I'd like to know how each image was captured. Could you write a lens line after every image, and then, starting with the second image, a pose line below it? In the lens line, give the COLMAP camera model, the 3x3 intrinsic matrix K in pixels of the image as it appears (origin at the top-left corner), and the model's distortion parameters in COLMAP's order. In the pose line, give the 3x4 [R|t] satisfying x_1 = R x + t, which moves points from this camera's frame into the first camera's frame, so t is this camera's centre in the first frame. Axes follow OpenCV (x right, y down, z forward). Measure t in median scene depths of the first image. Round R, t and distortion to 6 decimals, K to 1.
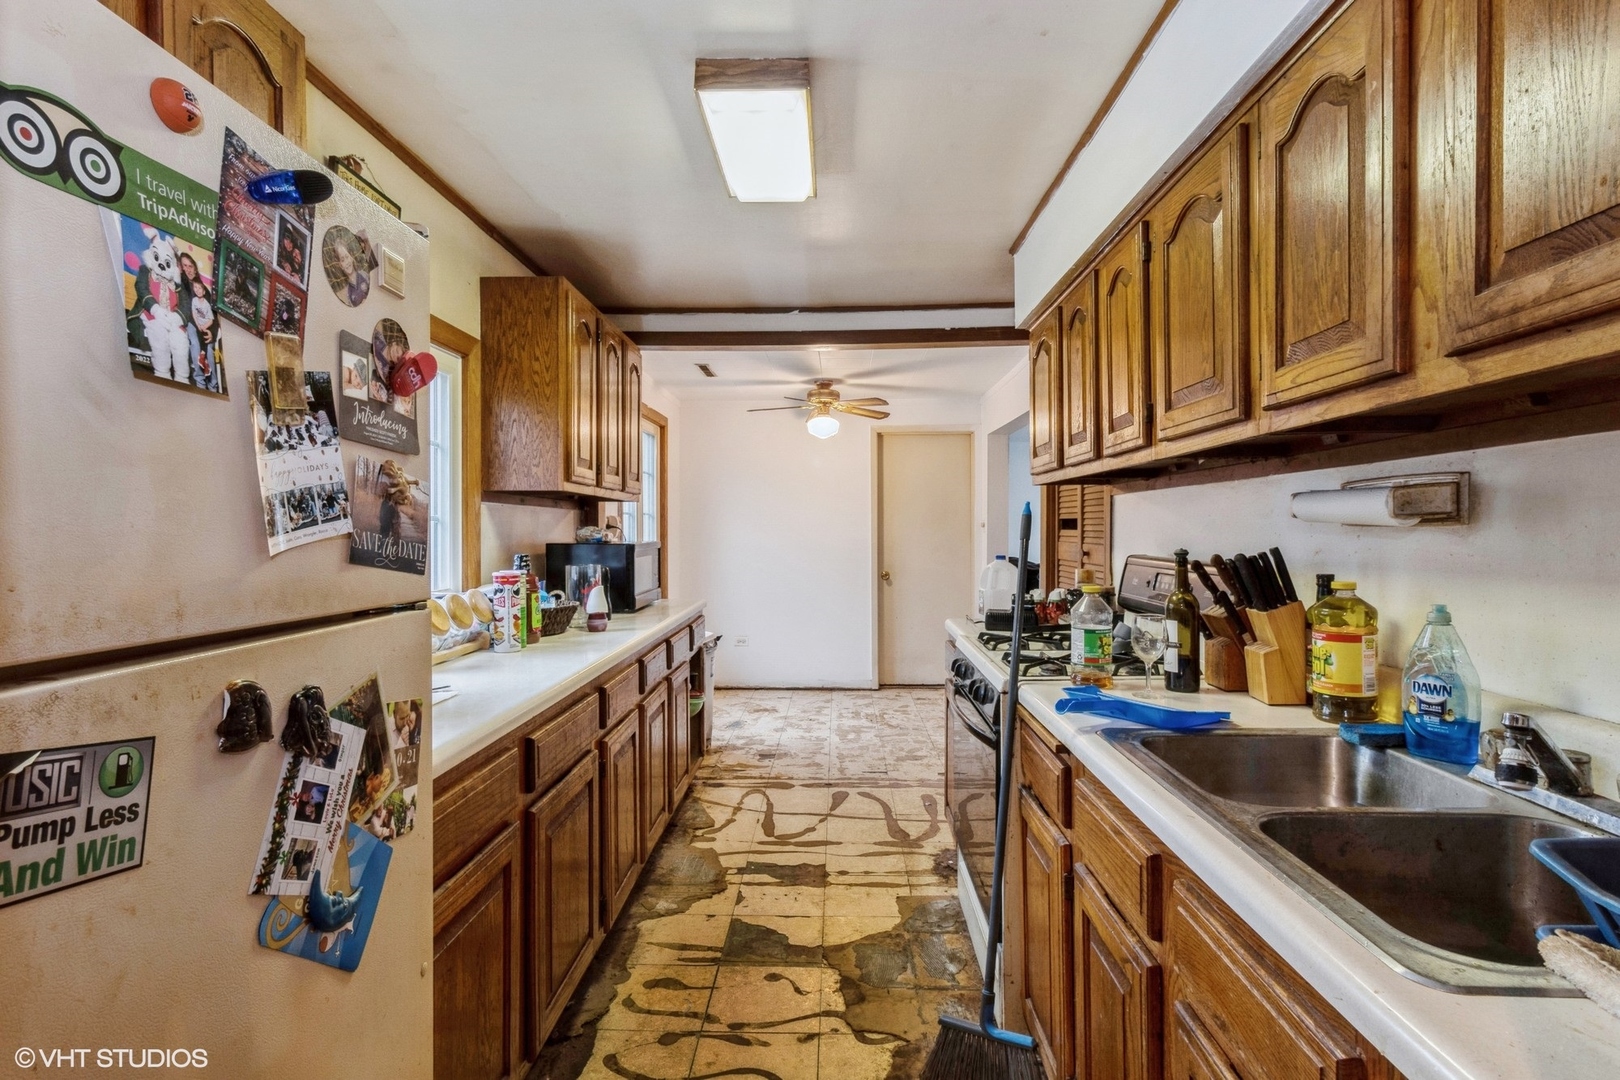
lens RADIAL K [[786.1, 0, 810.1], [0, 786.1, 531.6], [0, 0, 1]] dist [-0.000172, 0.000000]
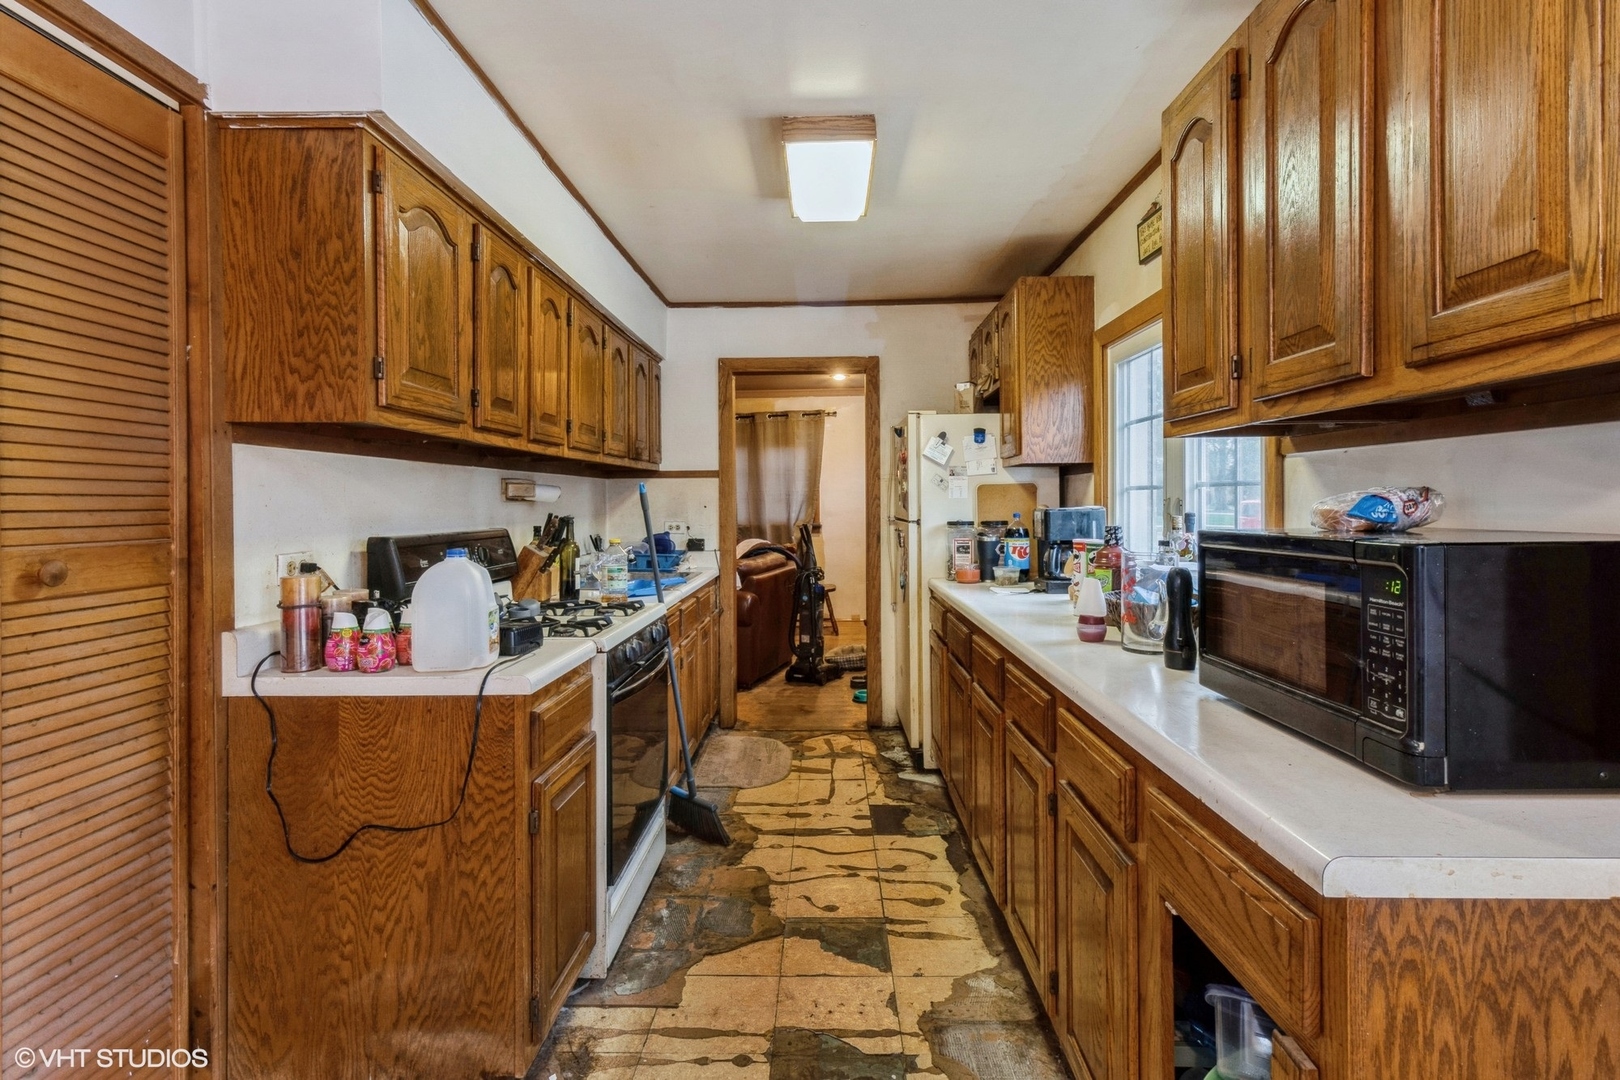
lens RADIAL K [[786.1, 0, 817.0], [0, 786.1, 504.4], [0, 0, 1]] dist [-0.000172, 0.000000]
pose [[-0.999707, 0.011162, -0.021501, -0.010248], [0.011045, 0.999923, 0.005572, -0.003902], [0.021562, 0.005333, -0.999753, 2.069510]]
